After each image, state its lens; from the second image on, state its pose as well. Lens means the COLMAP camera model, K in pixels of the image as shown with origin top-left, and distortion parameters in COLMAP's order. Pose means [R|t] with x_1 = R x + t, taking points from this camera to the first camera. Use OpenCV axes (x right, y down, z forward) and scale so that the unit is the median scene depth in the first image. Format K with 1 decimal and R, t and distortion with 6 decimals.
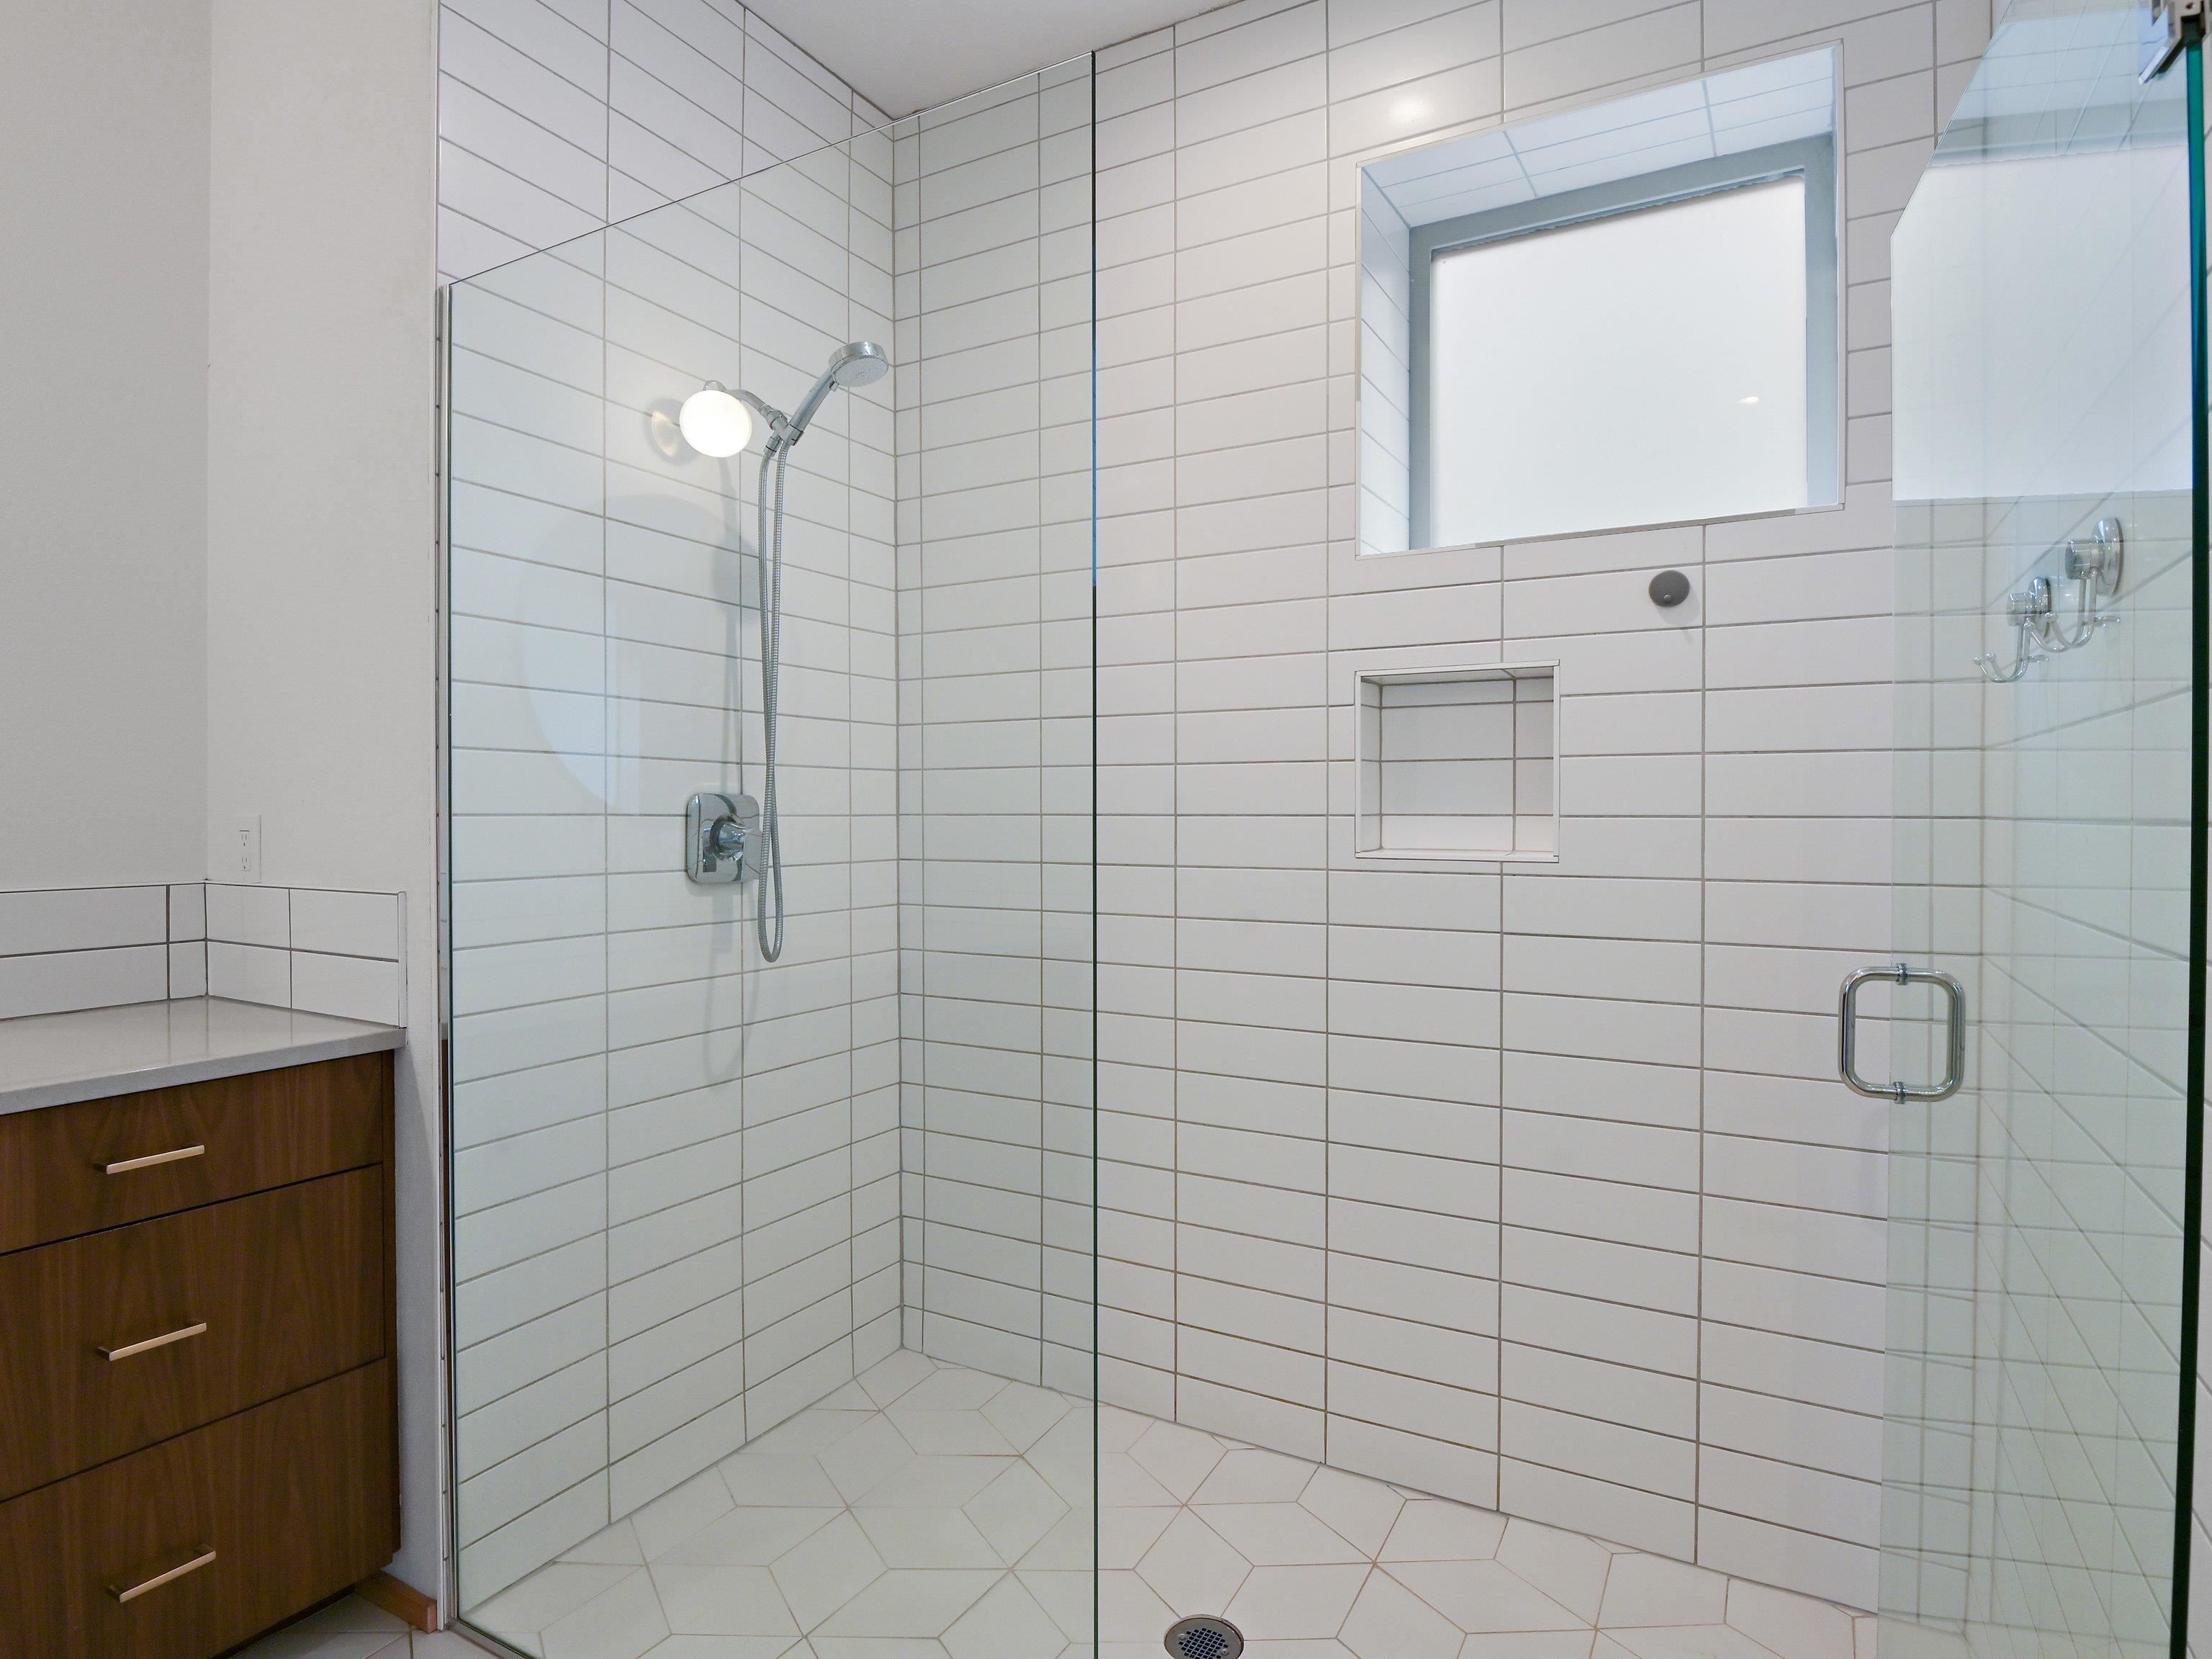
lens RADIAL K [[1179.7, 0, 1103.9], [0, 1179.7, 820.0], [0, 0, 1]] dist [-0.012821, -0.004610]
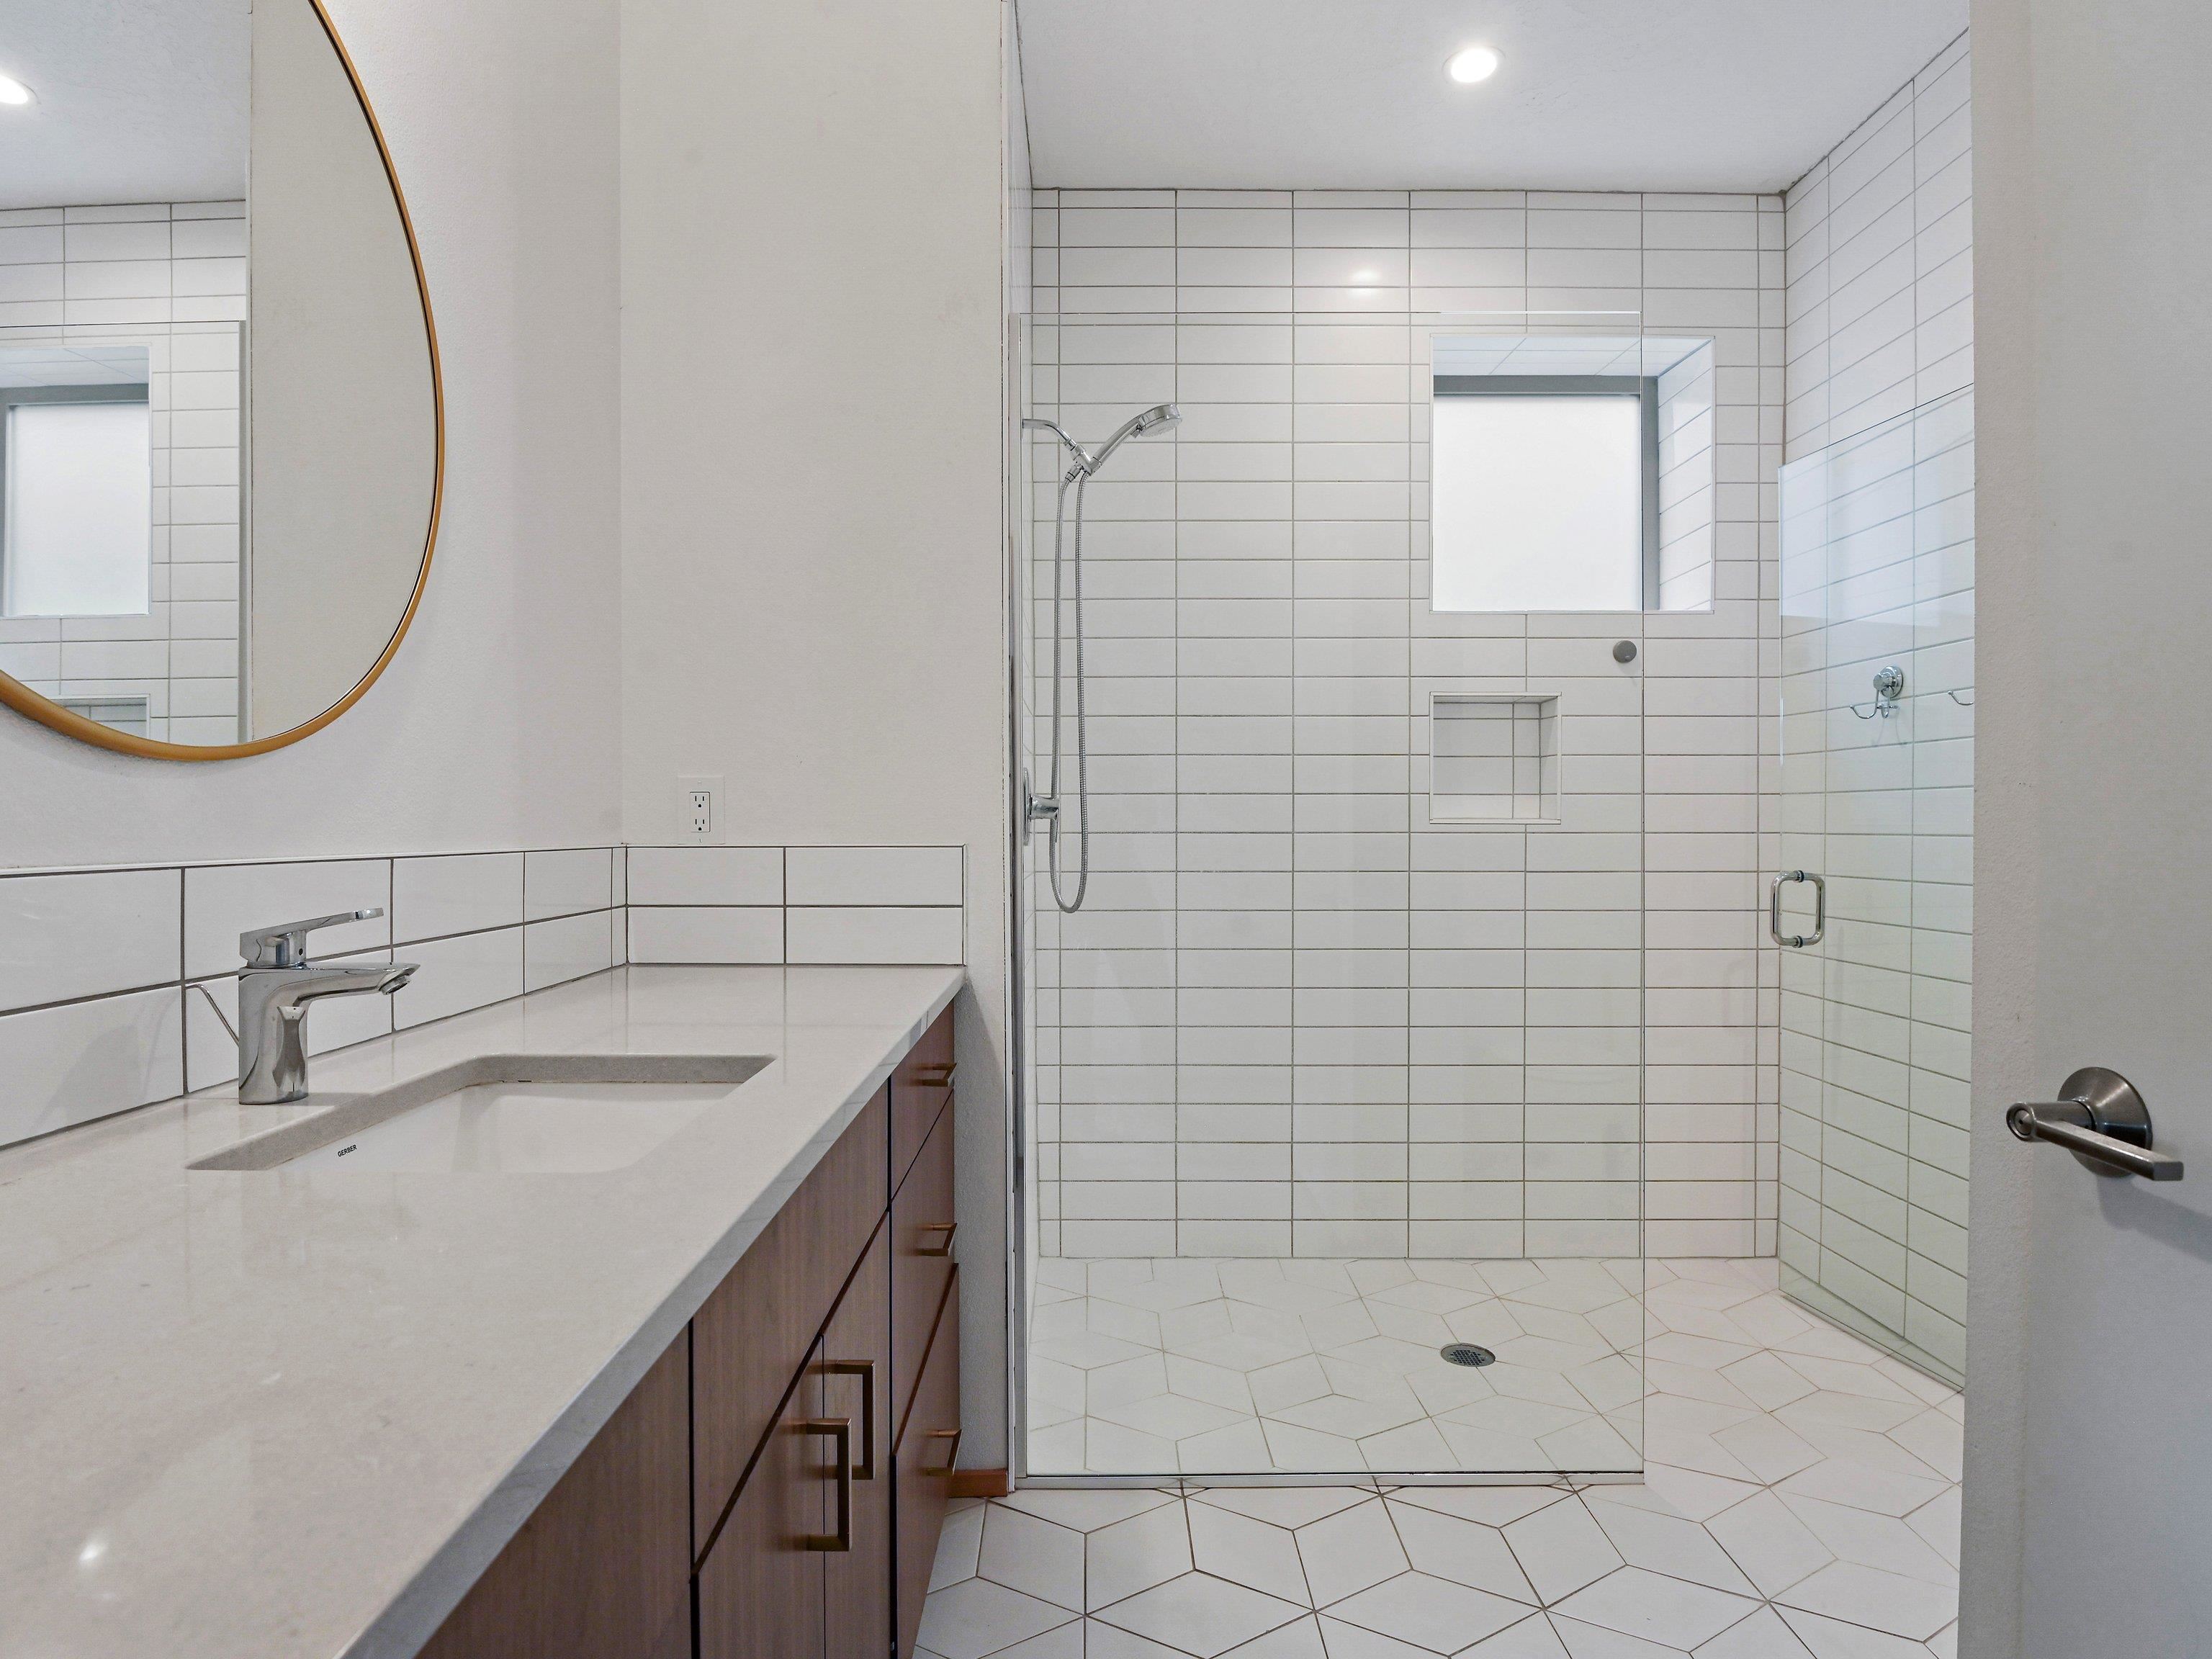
lens RADIAL K [[1157.5, 0, 1098.9], [0, 1157.5, 842.3], [0, 0, 1]] dist [-0.001226, -0.050358]
pose [[0.872155, -0.009613, 0.489135, -0.862400], [0.006831, 0.999949, 0.007473, 0.043775], [-0.489181, -0.003176, 0.872176, -0.021206]]
